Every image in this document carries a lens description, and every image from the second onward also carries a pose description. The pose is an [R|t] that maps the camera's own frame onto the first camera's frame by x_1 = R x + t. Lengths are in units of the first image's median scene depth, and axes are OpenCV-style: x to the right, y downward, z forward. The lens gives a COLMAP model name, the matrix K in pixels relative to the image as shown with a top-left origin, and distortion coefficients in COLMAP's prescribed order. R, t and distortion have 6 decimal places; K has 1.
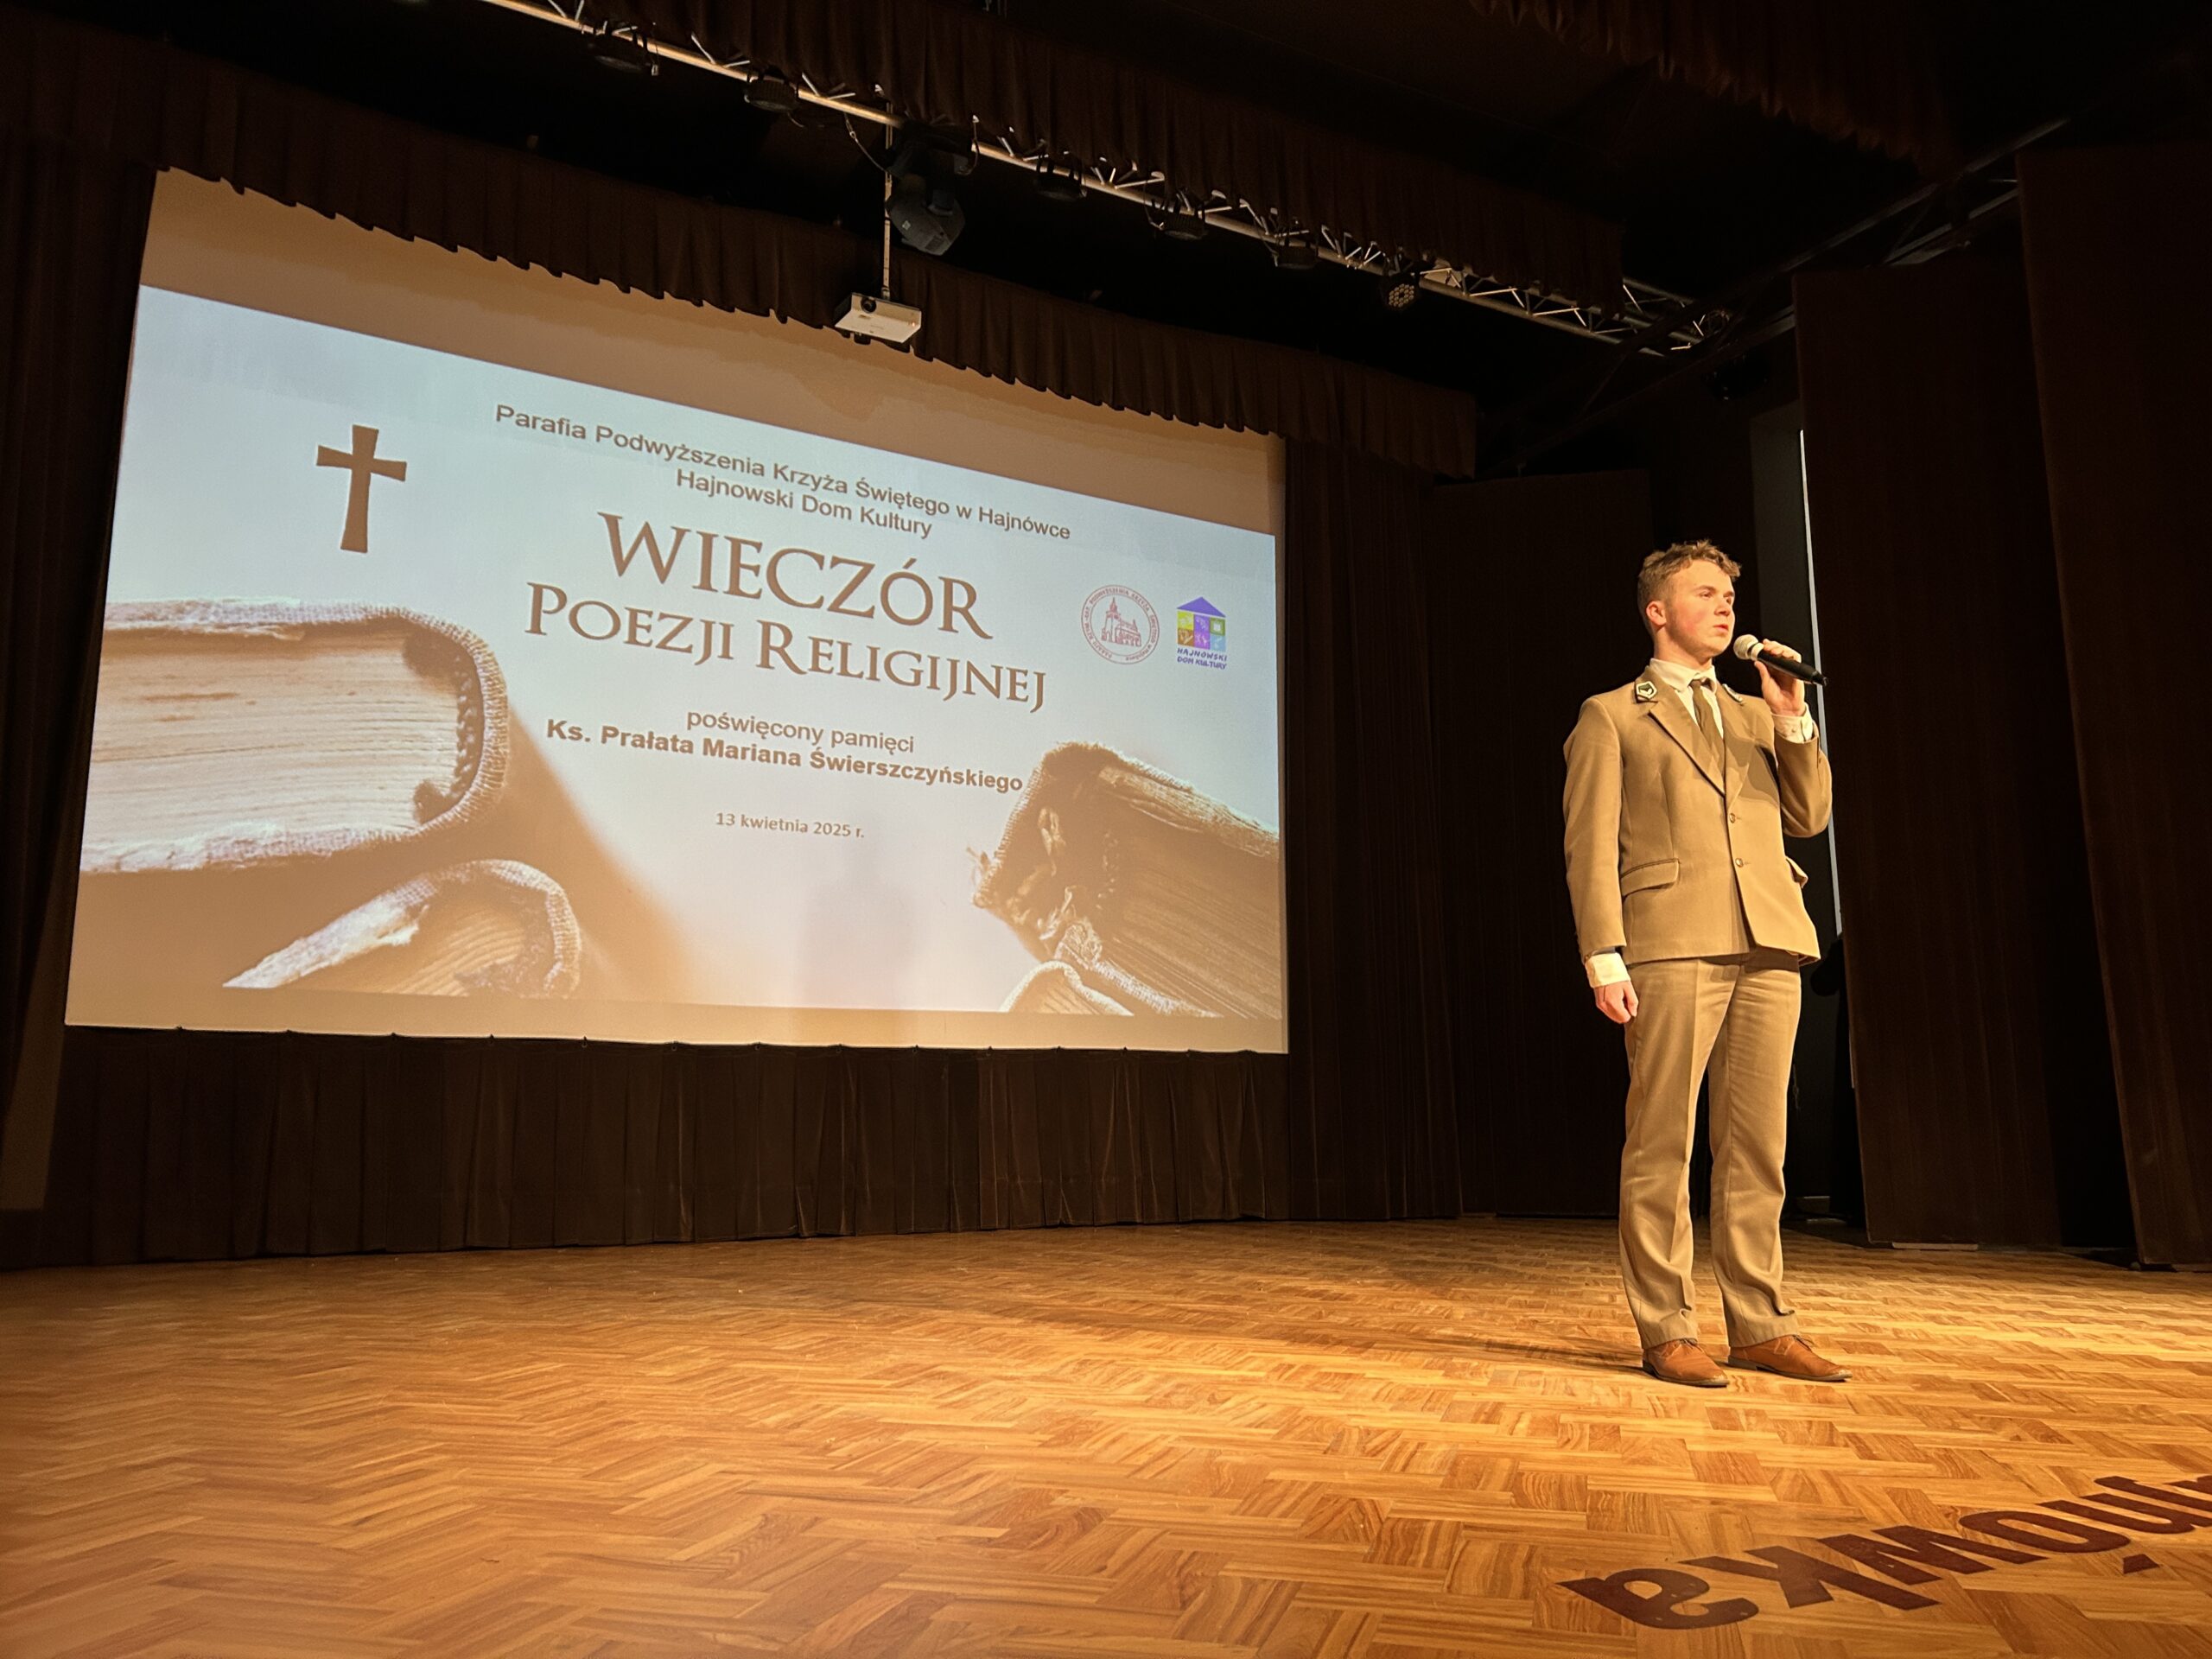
lens RADIAL K [[1666.6, 0, 1106.0], [0, 1666.6, 829.5], [0, 0, 1]] dist [0.123921, -0.343804]
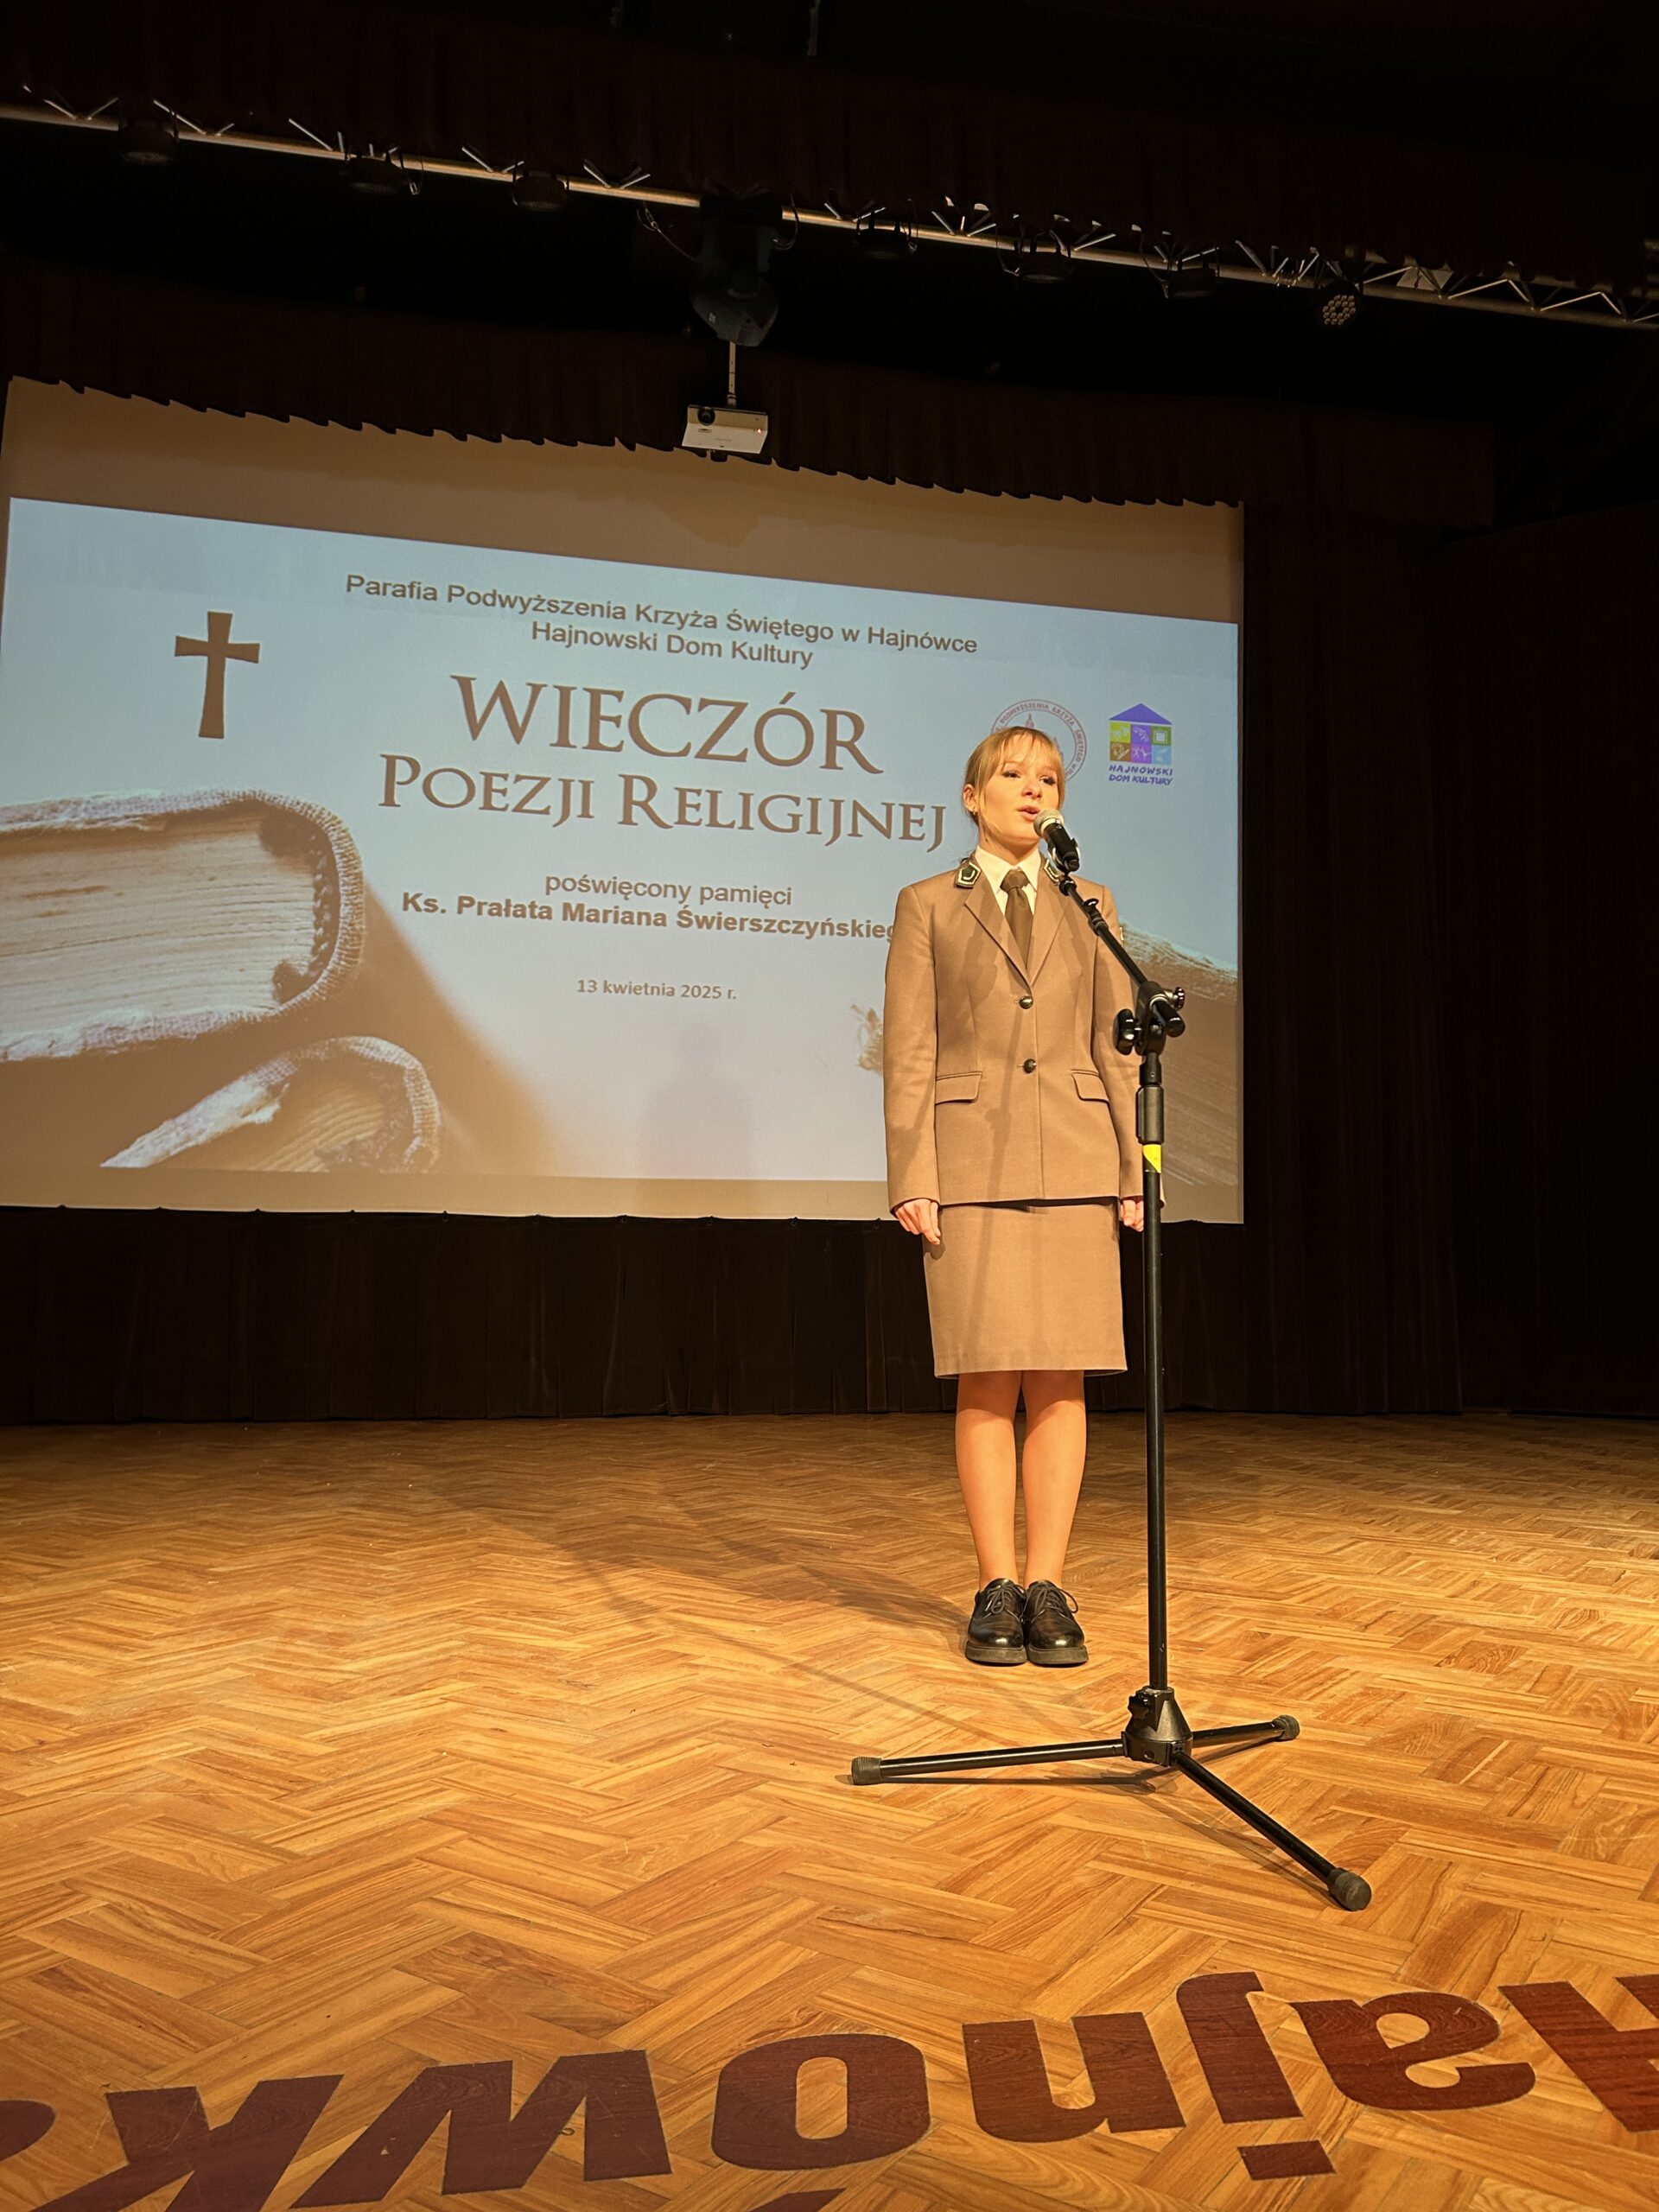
lens RADIAL K [[1664.3, 0, 829.5], [0, 1664.3, 1106.0], [0, 0, 1]] dist [0.132053, -0.374398]
pose [[0.949421, -0.023933, -0.313092, 0.210080], [0.045761, 0.996992, 0.062555, 0.009263], [0.310653, -0.073719, 0.947660, 0.130660]]
